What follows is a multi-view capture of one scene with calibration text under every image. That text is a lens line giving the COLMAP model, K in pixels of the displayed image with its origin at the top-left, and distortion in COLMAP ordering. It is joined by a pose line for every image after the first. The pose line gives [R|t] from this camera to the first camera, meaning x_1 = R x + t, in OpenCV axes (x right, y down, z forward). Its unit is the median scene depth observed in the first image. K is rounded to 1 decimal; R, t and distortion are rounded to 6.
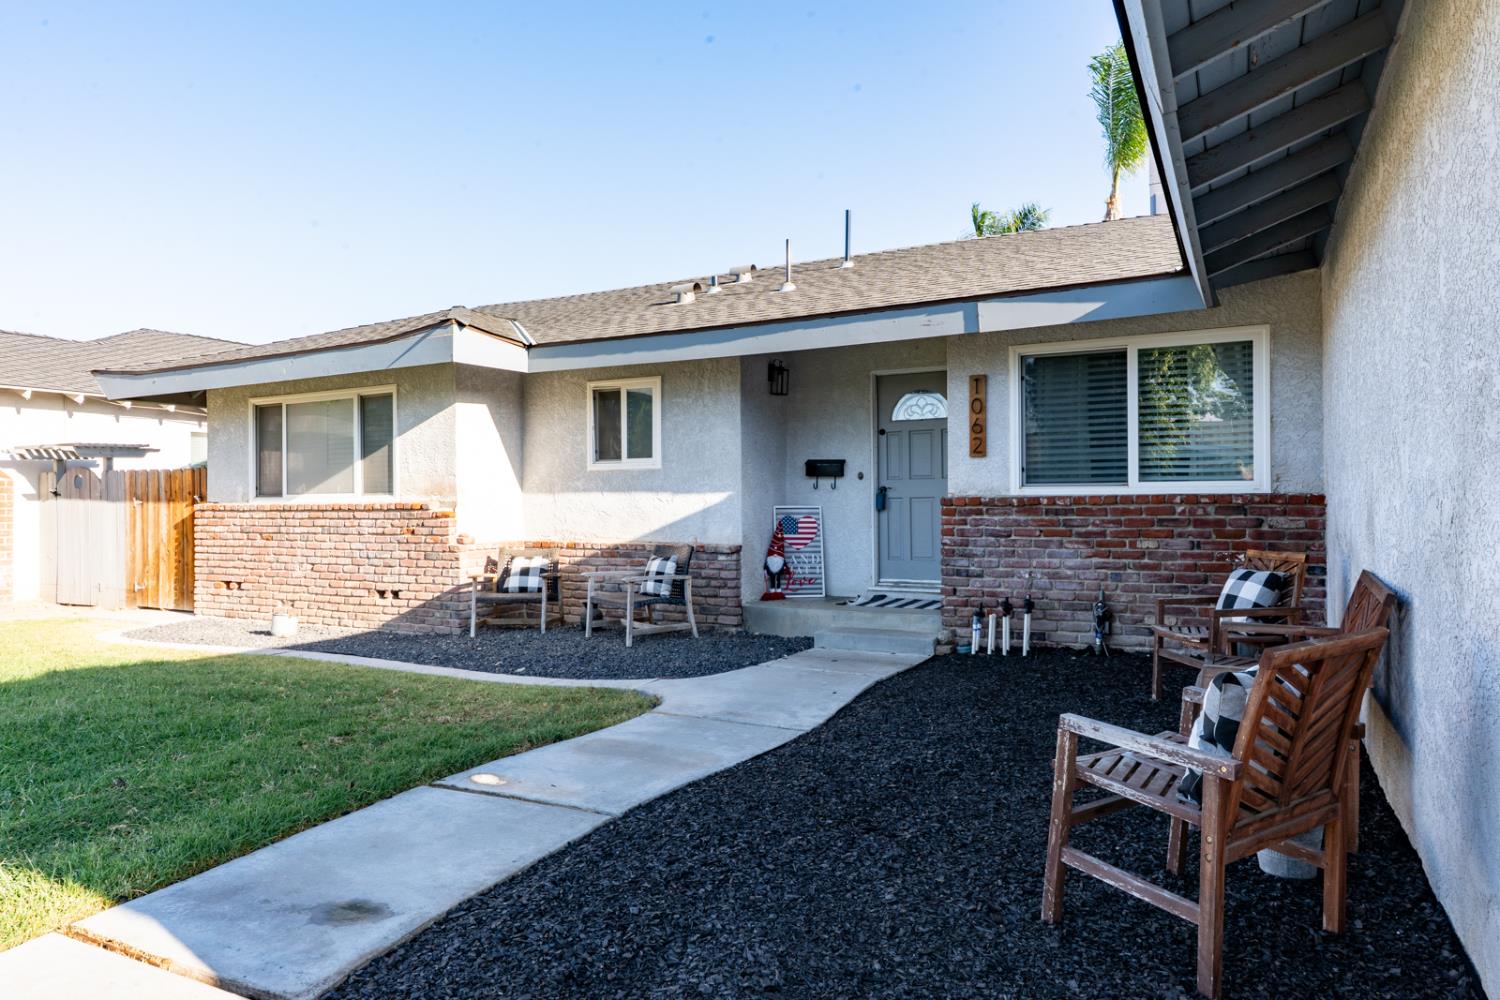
lens RADIAL K [[908.1, 0, 768.5], [0, 908.1, 505.0], [0, 0, 1]] dist [-0.002157, -0.000375]
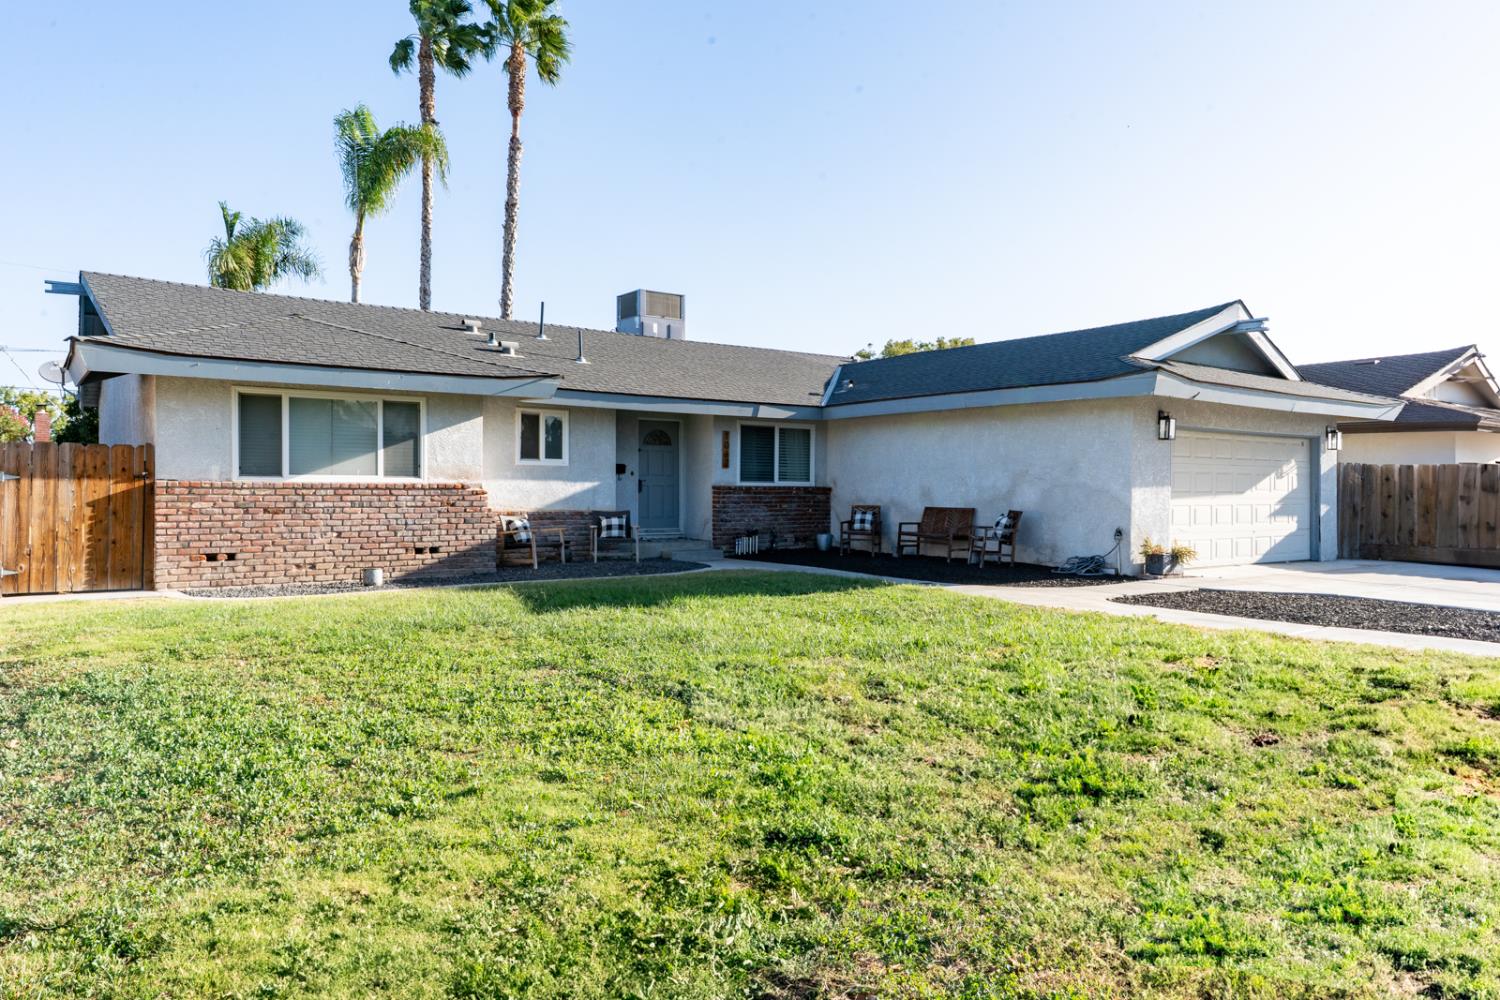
lens RADIAL K [[971.1, 0, 750.0], [0, 971.1, 500.0], [0, 0, 1]] dist [0.005450, -0.001962]
pose [[0.453088, 0.001863, 0.891464, -1.539060], [-0.004675, 0.999989, 0.000287, 0.020009], [-0.891454, -0.004297, 0.453092, -0.103333]]
